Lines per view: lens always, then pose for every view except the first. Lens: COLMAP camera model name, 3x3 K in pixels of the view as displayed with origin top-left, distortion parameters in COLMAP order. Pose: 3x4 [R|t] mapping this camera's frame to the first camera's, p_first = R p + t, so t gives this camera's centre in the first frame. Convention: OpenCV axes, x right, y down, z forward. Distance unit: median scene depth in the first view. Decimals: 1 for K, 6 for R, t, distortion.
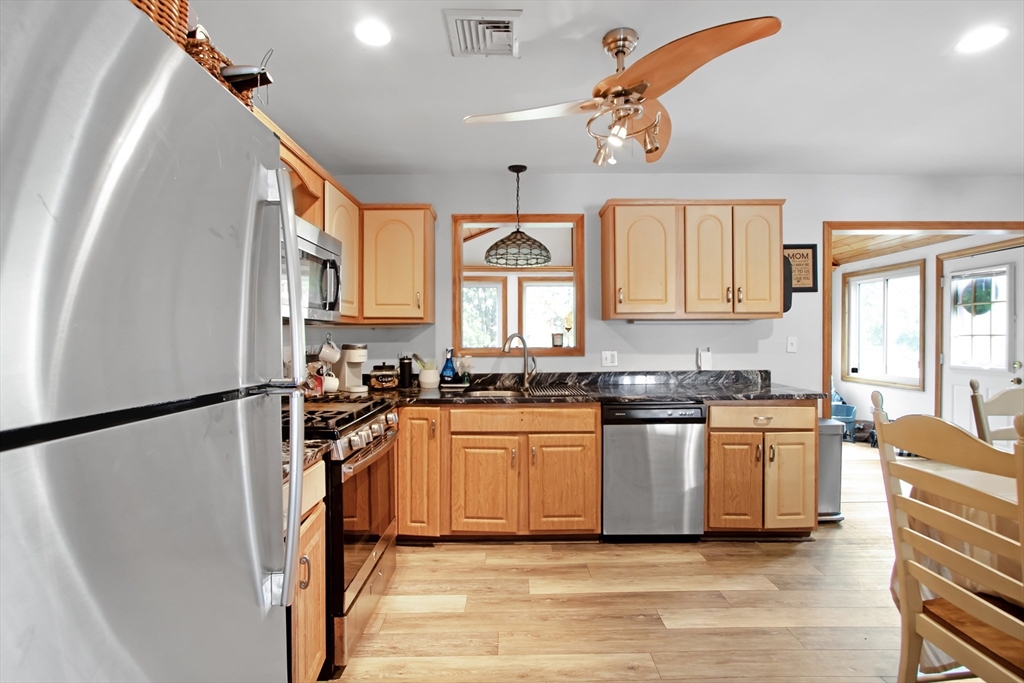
lens RADIAL K [[482.6, 0, 507.0], [0, 482.6, 339.9], [0, 0, 1]] dist [-0.013142, 0.000767]
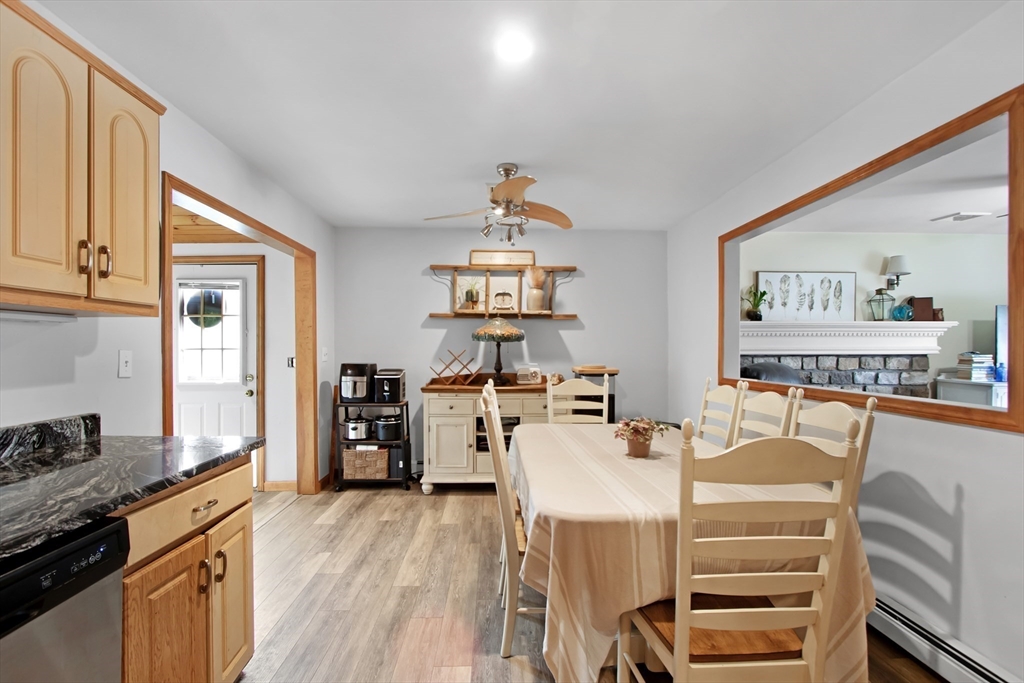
lens RADIAL K [[482.6, 0, 508.9], [0, 482.6, 351.0], [0, 0, 1]] dist [-0.013142, 0.000767]
pose [[-0.032471, -0.003237, 0.999467, 0.001345], [0.009449, 0.999949, 0.003545, -0.003509], [-0.999428, 0.009559, -0.032438, 0.561393]]
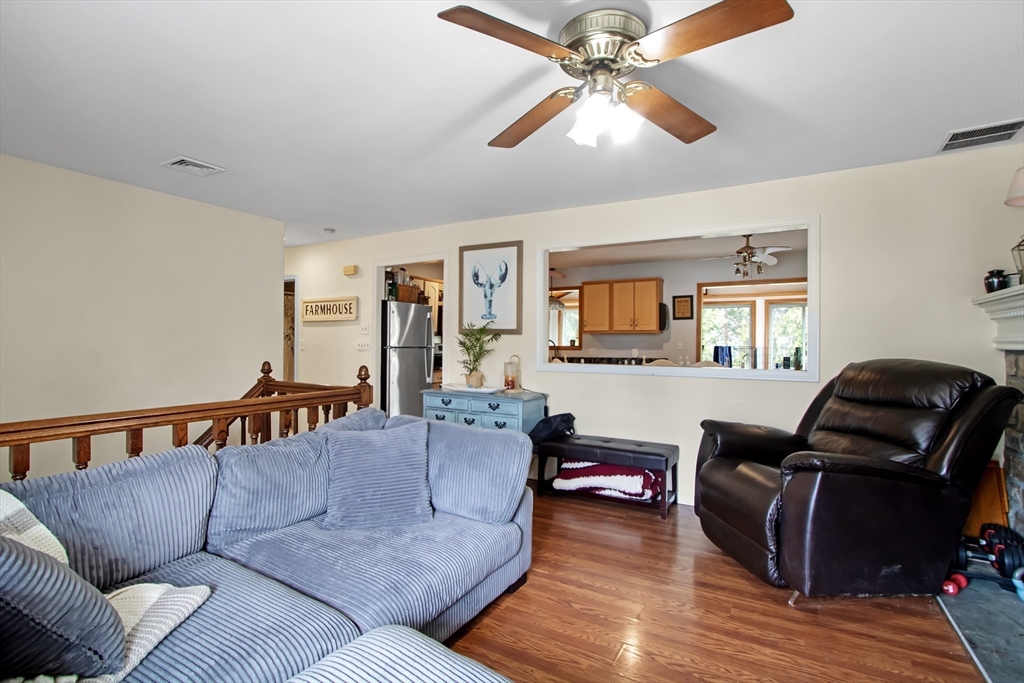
lens RADIAL K [[482.6, 0, 509.8], [0, 482.6, 339.9], [0, 0, 1]] dist [-0.013142, 0.000767]
pose [[0.864612, 0.004130, -0.502422, 0.995371], [-0.012416, 0.999836, -0.013148, 0.020502], [0.502286, 0.017606, 0.864522, -1.094765]]
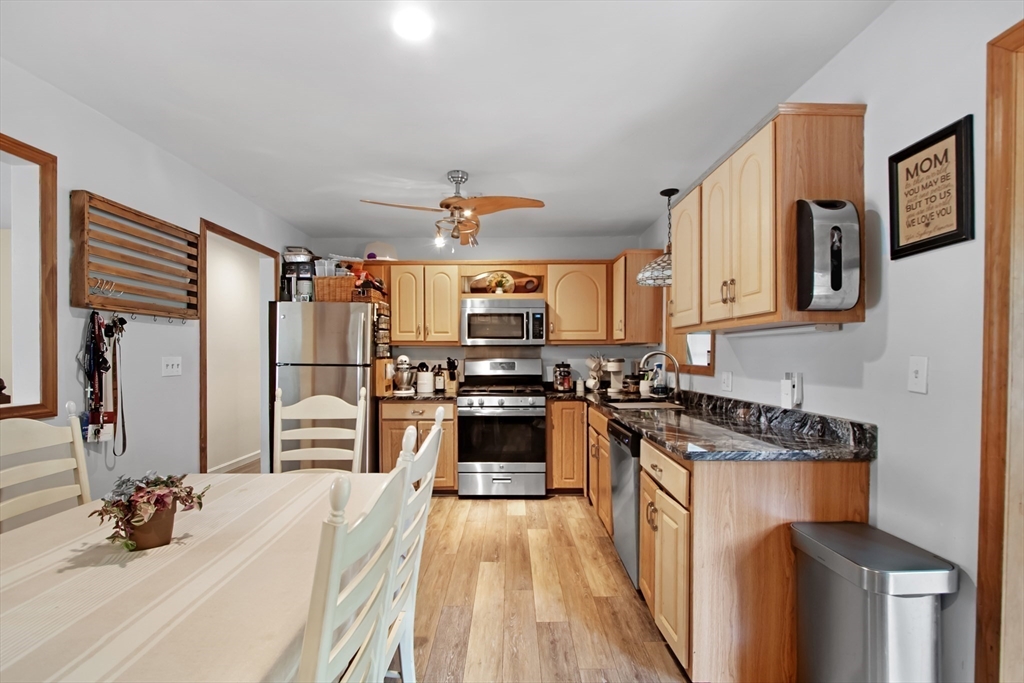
lens RADIAL K [[482.6, 0, 515.6], [0, 482.6, 352.6], [0, 0, 1]] dist [-0.013142, 0.000767]
pose [[0.011639, -0.000562, -0.999932, 1.027863], [-0.011607, 0.999932, -0.000697, -0.005315], [0.999865, 0.011614, 0.011631, 0.638096]]
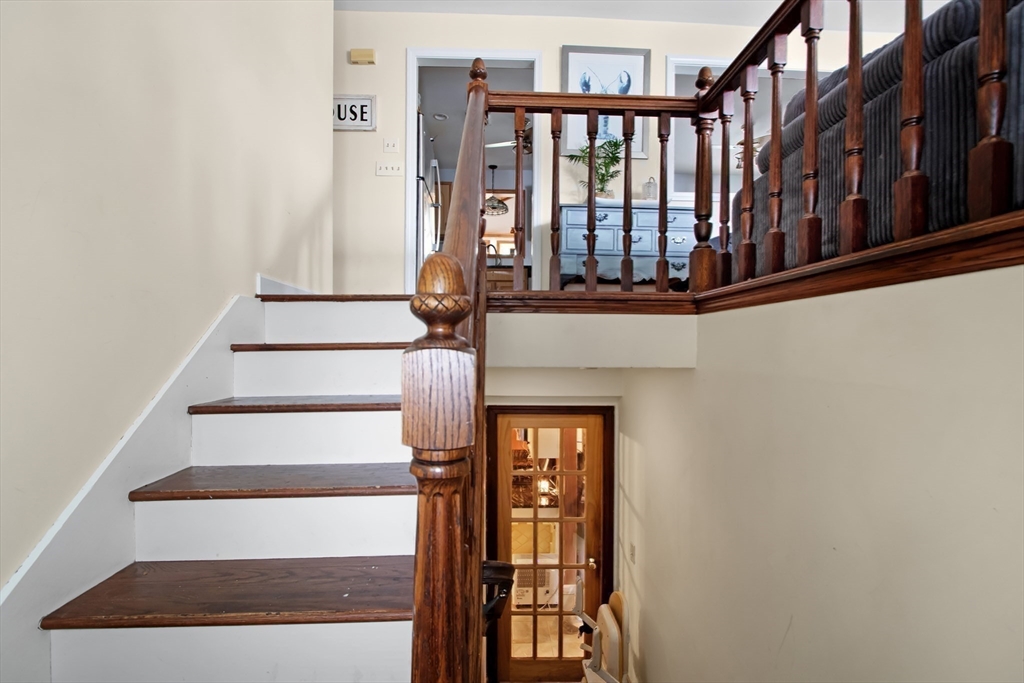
lens RADIAL K [[482.6, 0, 510.0], [0, 482.6, 347.1], [0, 0, 1]] dist [-0.013142, 0.000767]
pose [[0.999149, 0.005469, 0.040880, 0.012472], [-0.004938, 0.999902, -0.013067, 0.439874], [-0.040947, 0.012854, 0.999079, -1.056701]]
